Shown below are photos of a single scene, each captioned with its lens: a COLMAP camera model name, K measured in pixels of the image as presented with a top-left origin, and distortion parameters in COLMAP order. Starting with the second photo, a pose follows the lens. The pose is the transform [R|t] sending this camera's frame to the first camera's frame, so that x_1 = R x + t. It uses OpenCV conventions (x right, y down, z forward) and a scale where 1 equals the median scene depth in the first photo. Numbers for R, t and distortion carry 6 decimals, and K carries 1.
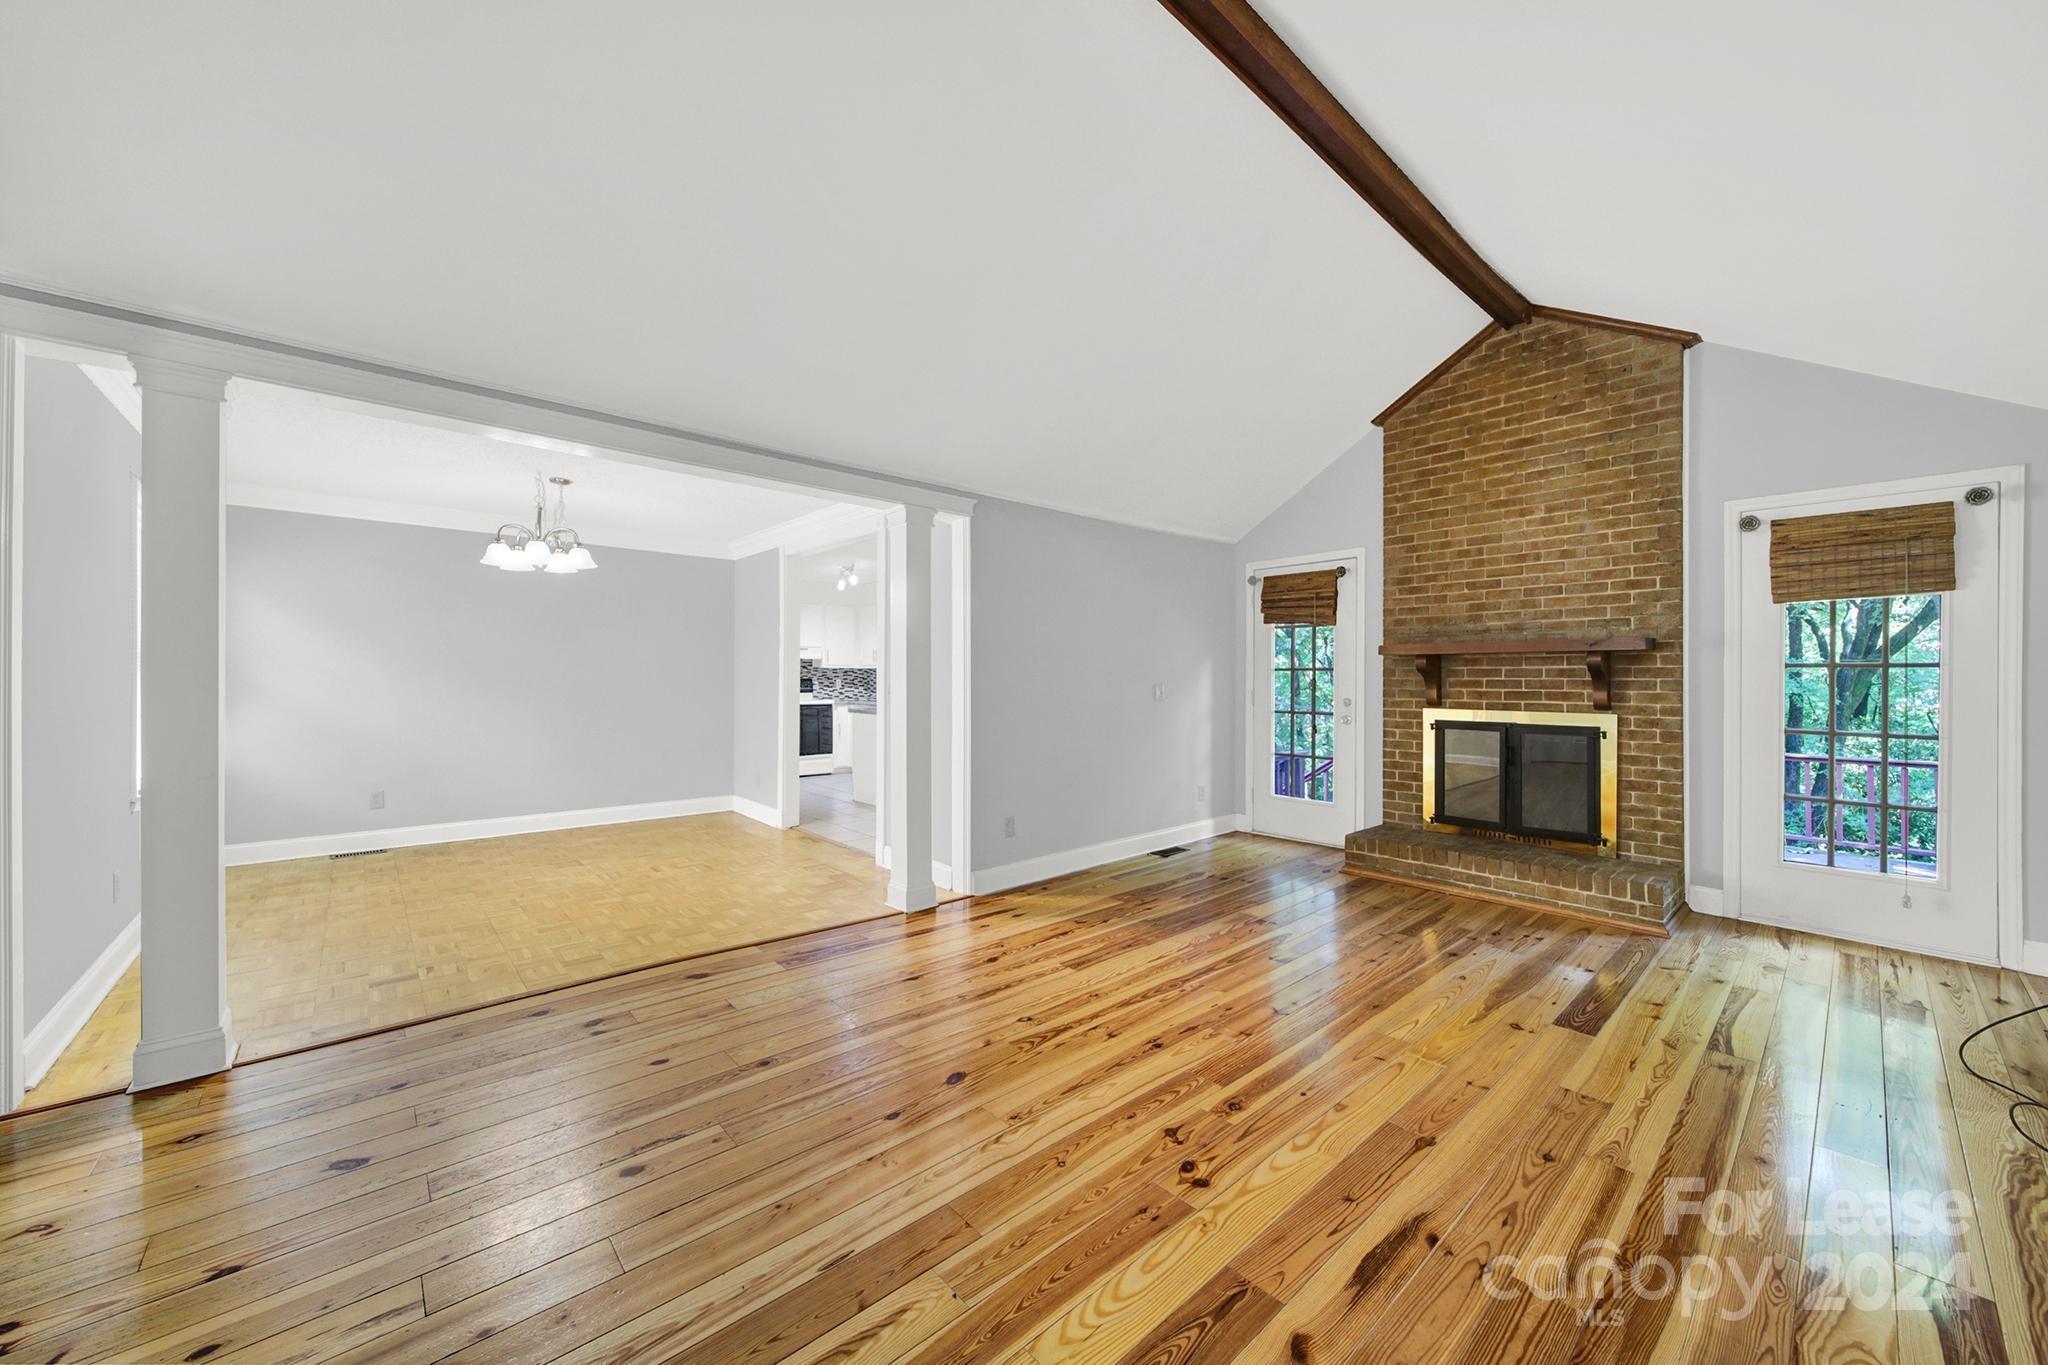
lens RADIAL K [[747.2, 0, 1015.0], [0, 747.2, 680.3], [0, 0, 1]] dist [-0.000599, -0.000247]
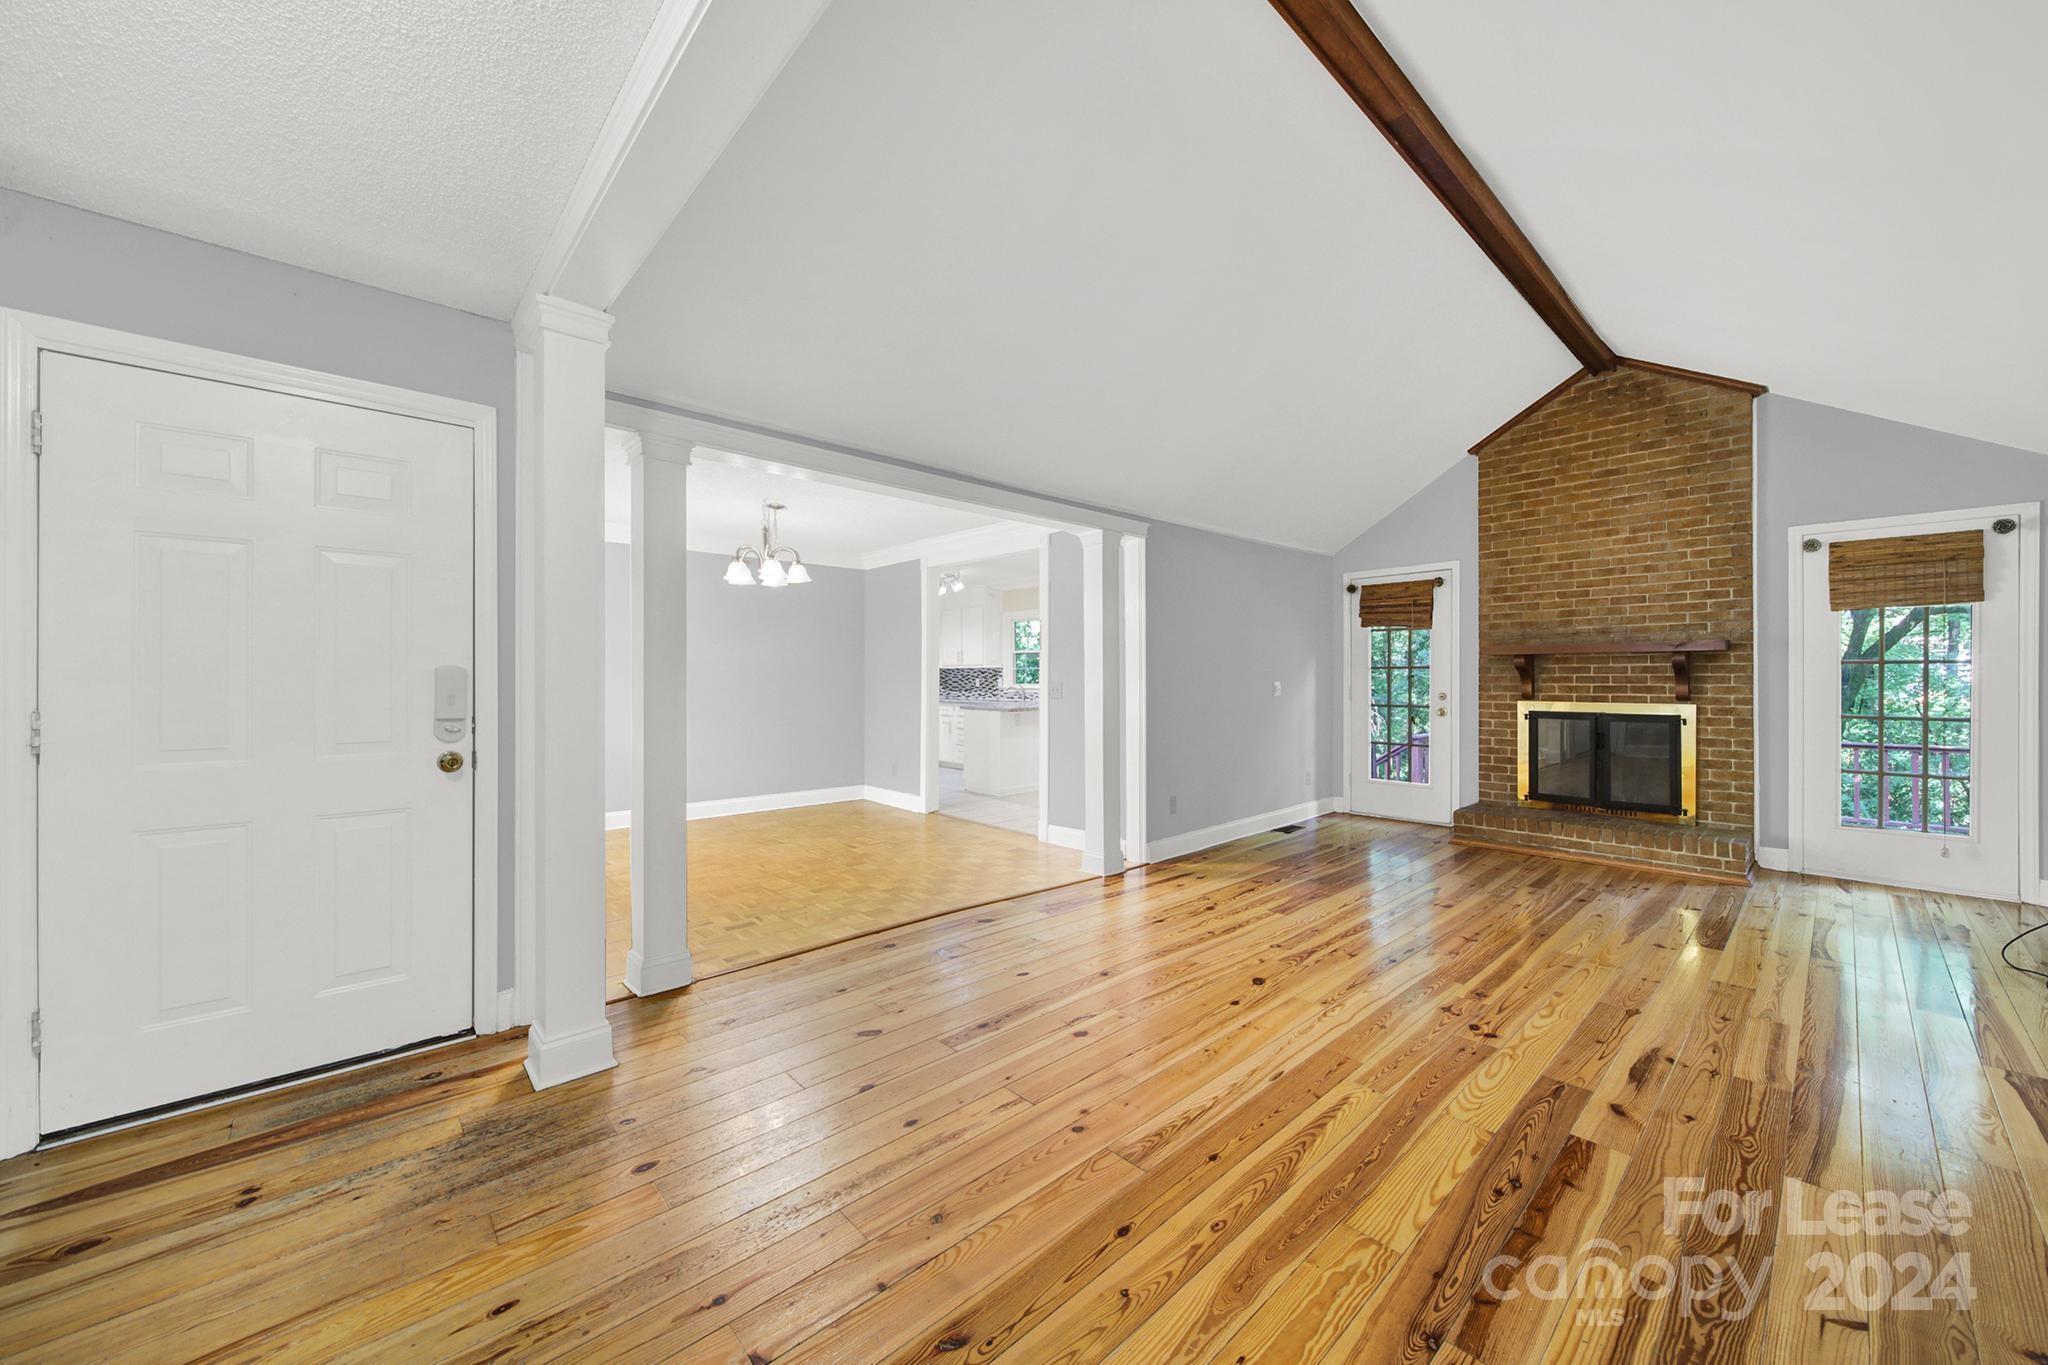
lens RADIAL K [[751.7, 0, 1014.6], [0, 751.7, 681.7], [0, 0, 1]] dist [-0.002506, -0.000280]
pose [[0.999870, -0.005992, 0.014982, -0.294733], [0.005945, 0.999977, 0.003143, -0.000681], [-0.015000, -0.003053, 0.999883, -0.175895]]
